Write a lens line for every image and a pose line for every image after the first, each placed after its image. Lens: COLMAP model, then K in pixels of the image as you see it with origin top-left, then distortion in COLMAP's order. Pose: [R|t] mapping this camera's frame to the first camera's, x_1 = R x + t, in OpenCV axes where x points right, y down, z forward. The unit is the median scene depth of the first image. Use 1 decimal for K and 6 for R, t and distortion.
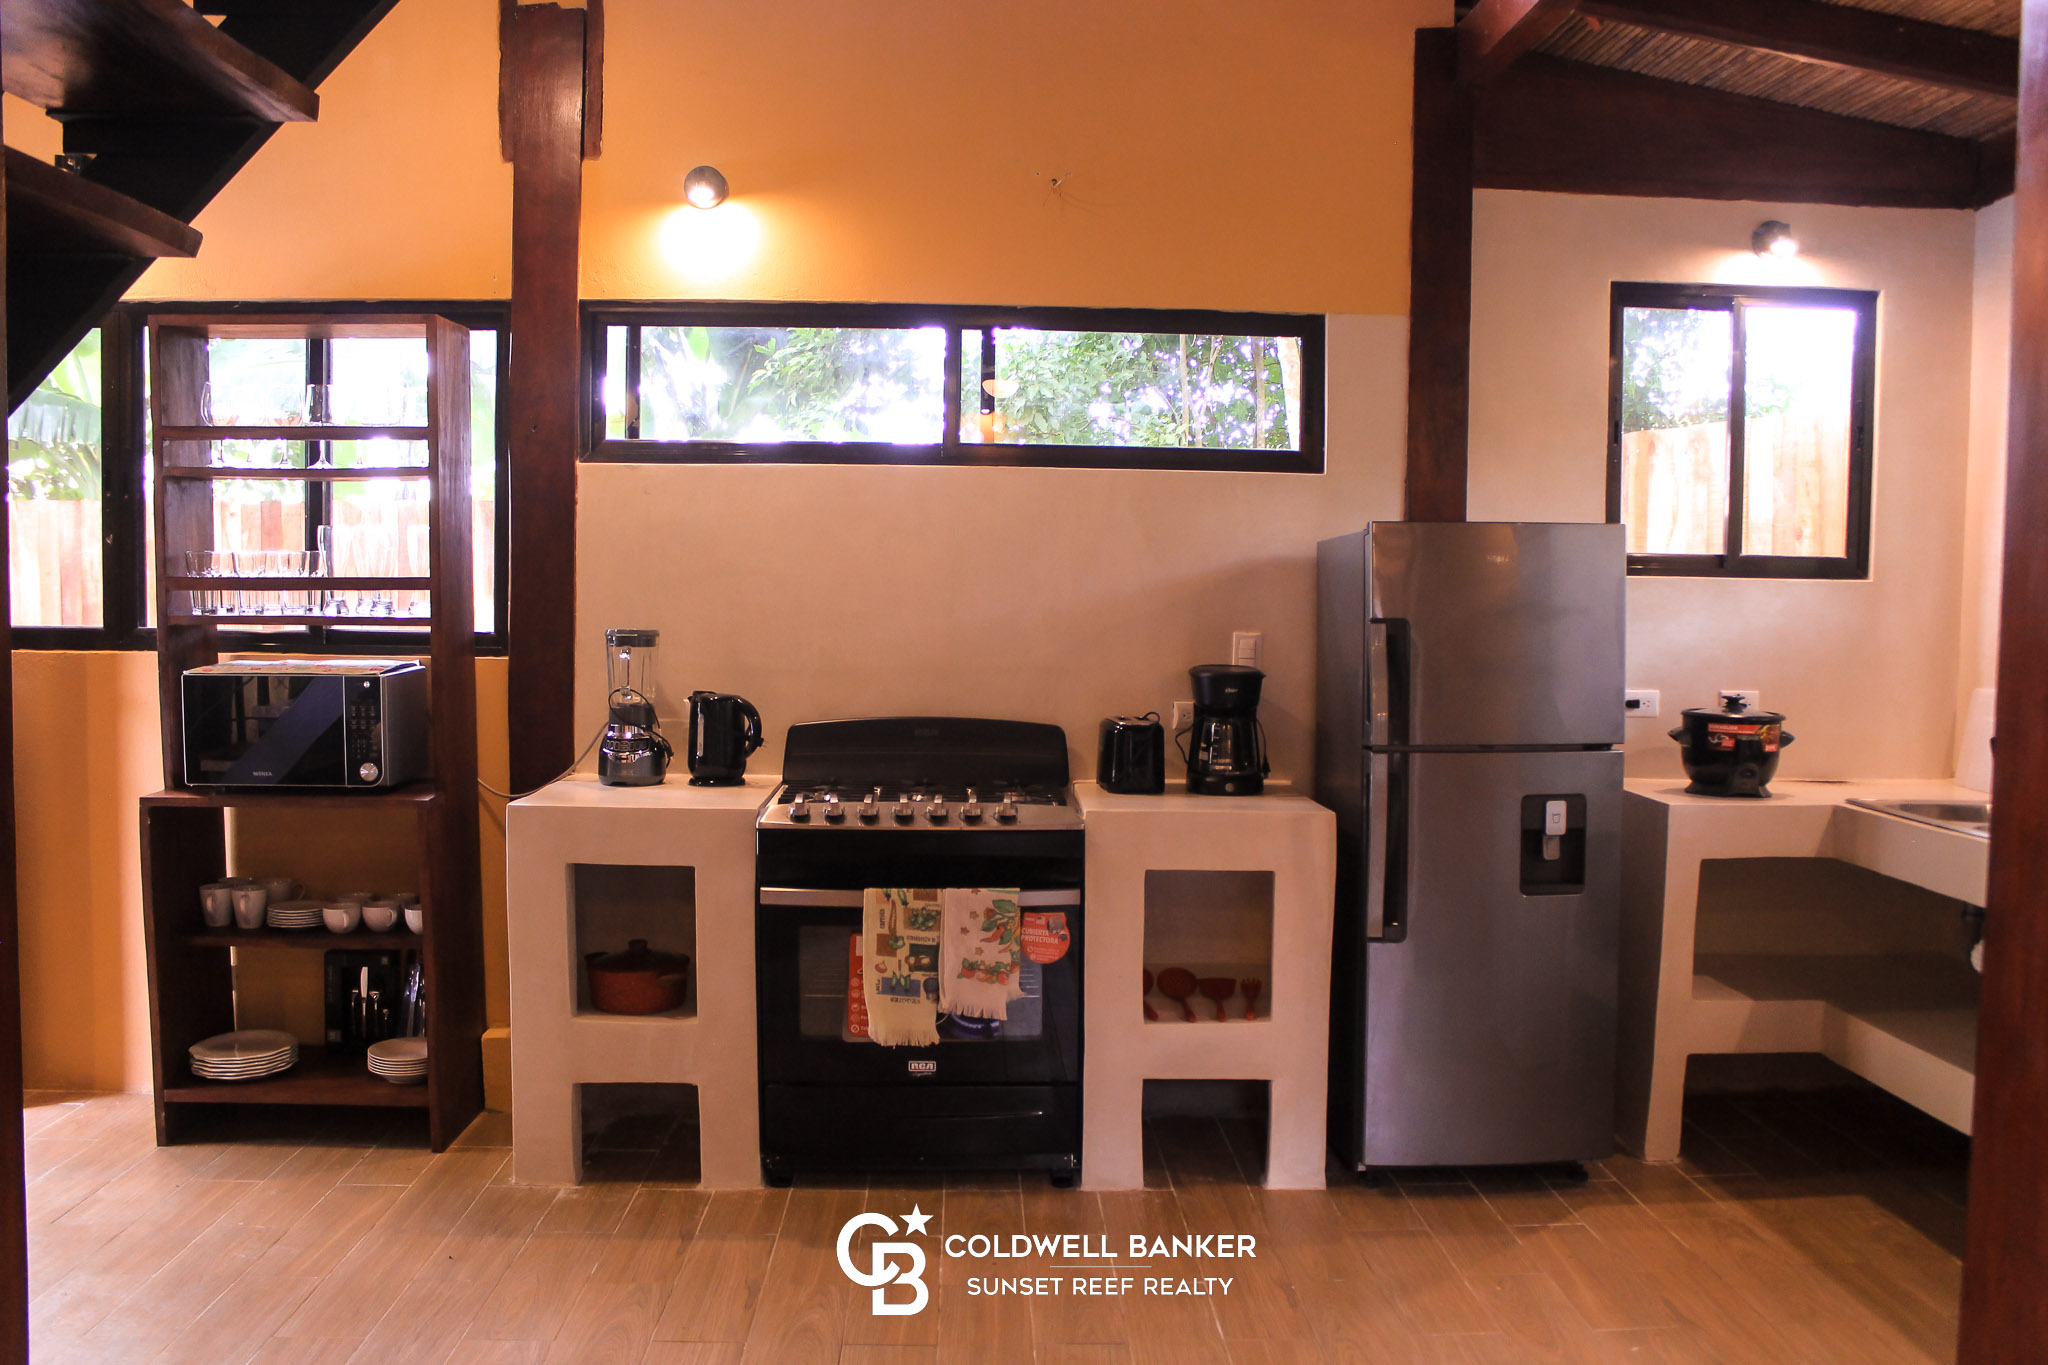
lens RADIAL K [[1692.8, 0, 1040.2], [0, 1692.8, 698.7], [0, 0, 1]] dist [-0.151170, 0.121433]
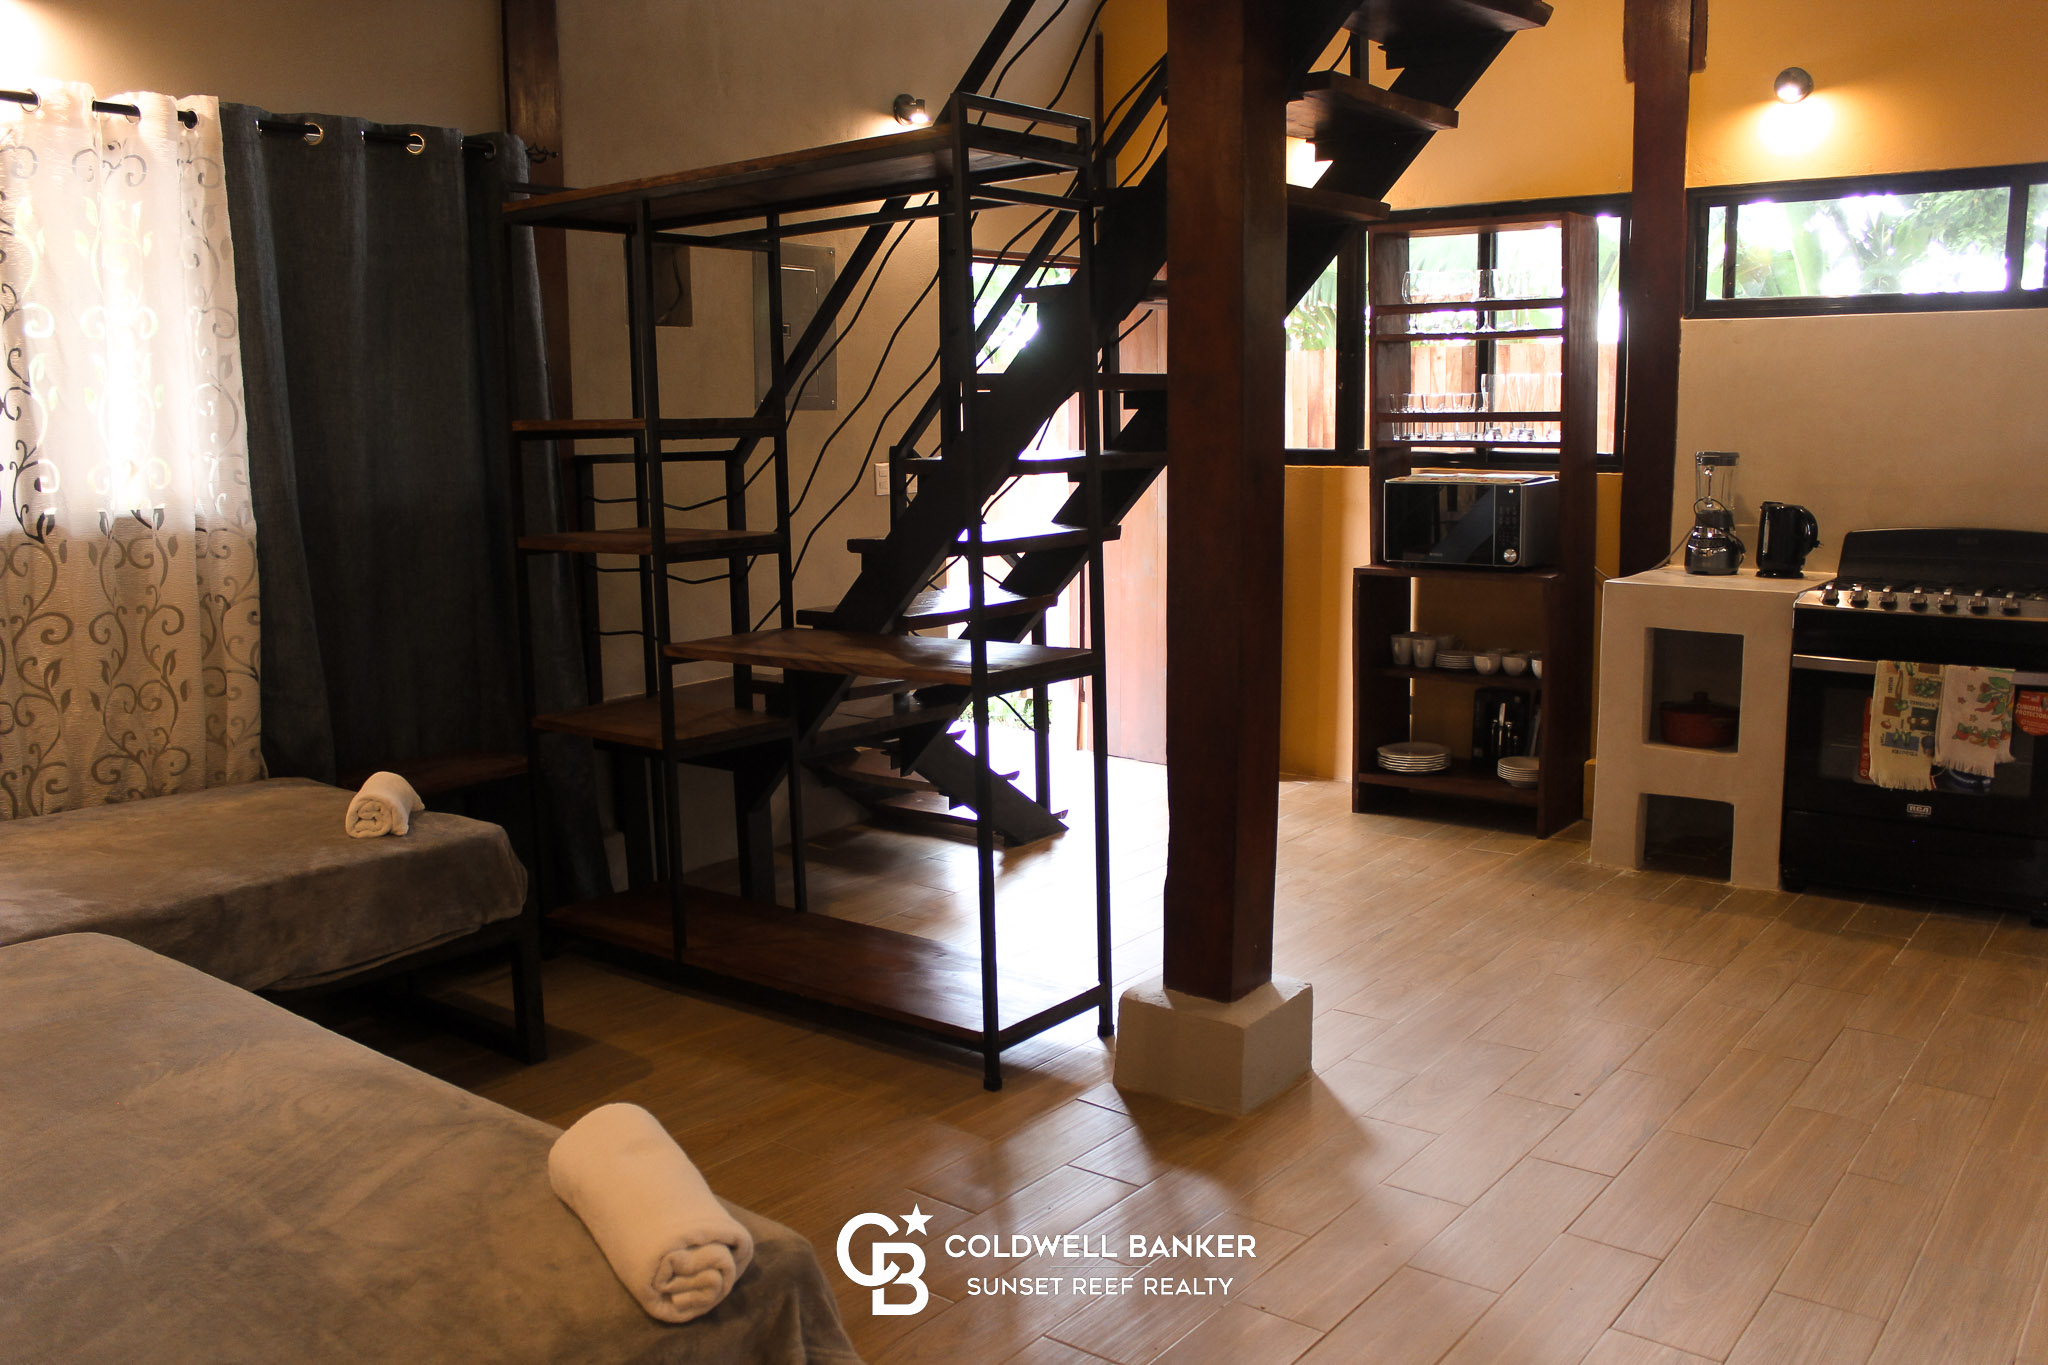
lens RADIAL K [[1692.8, 0, 1002.0], [0, 1692.8, 700.8], [0, 0, 1]] dist [-0.151170, 0.121433]
pose [[0.752228, 0.086146, -0.653247, 0.188021], [-0.019767, 0.993921, 0.108309, 0.022321], [0.658606, -0.068560, 0.749358, -0.314285]]
